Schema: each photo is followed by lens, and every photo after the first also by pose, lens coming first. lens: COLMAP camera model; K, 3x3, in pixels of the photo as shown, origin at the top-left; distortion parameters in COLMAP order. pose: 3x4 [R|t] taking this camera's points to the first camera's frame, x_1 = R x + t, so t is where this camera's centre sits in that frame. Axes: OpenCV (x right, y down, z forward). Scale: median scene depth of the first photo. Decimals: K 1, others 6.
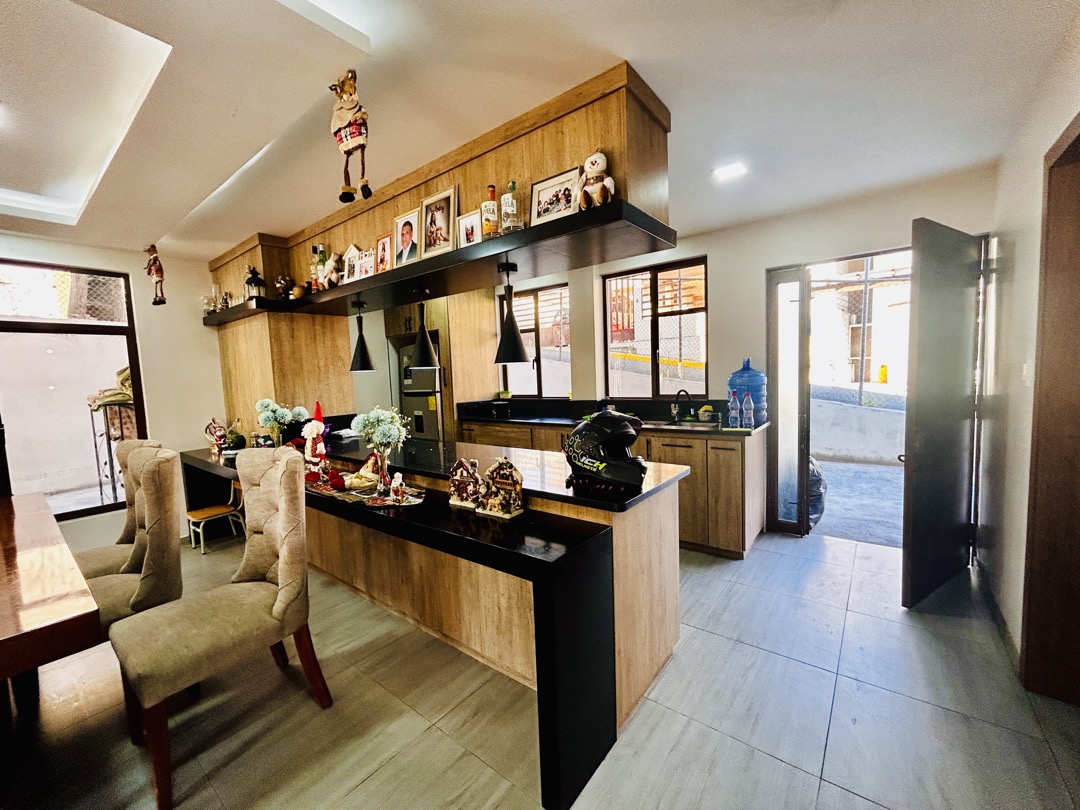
lens RADIAL K [[439.1, 0, 537.1], [0, 439.1, 404.1], [0, 0, 1]] dist [0.000610, -0.000204]
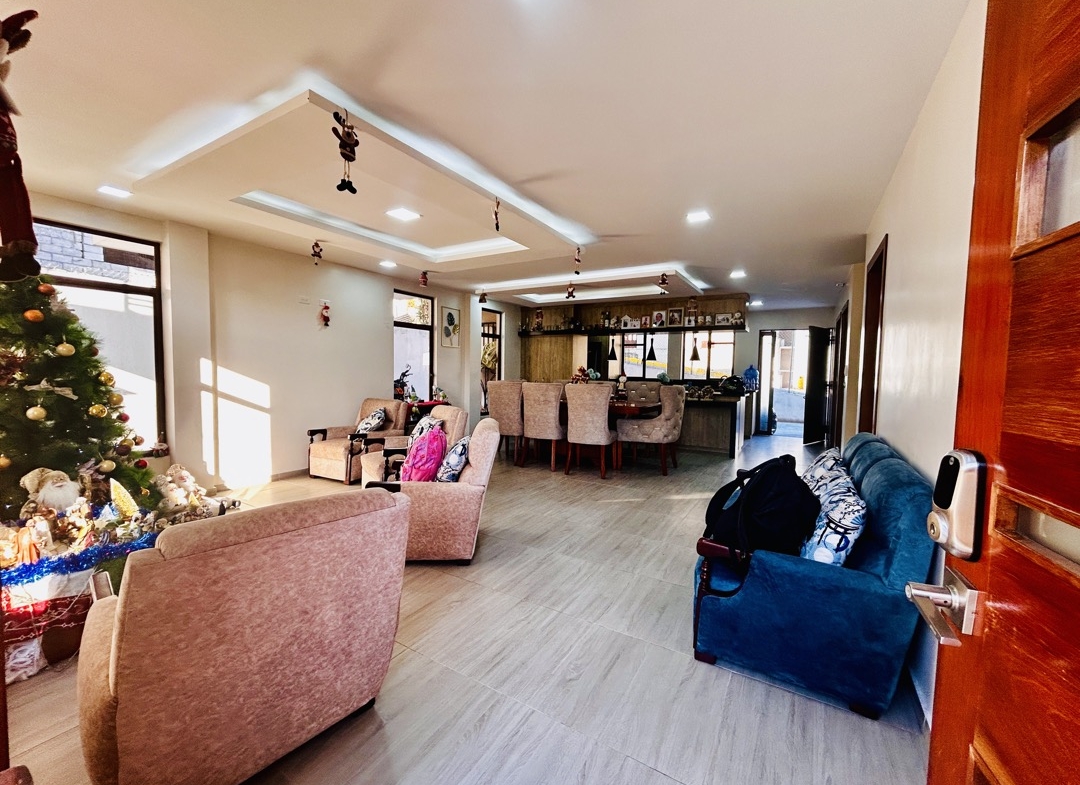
lens RADIAL K [[426.0, 0, 544.5], [0, 426.0, 390.9], [0, 0, 1]] dist [-0.002459, -0.000113]
pose [[0.991314, 0.043219, 0.124215, -1.089703], [-0.039805, 0.998762, -0.029832, 0.186927], [-0.125350, 0.024629, 0.991807, -1.395808]]
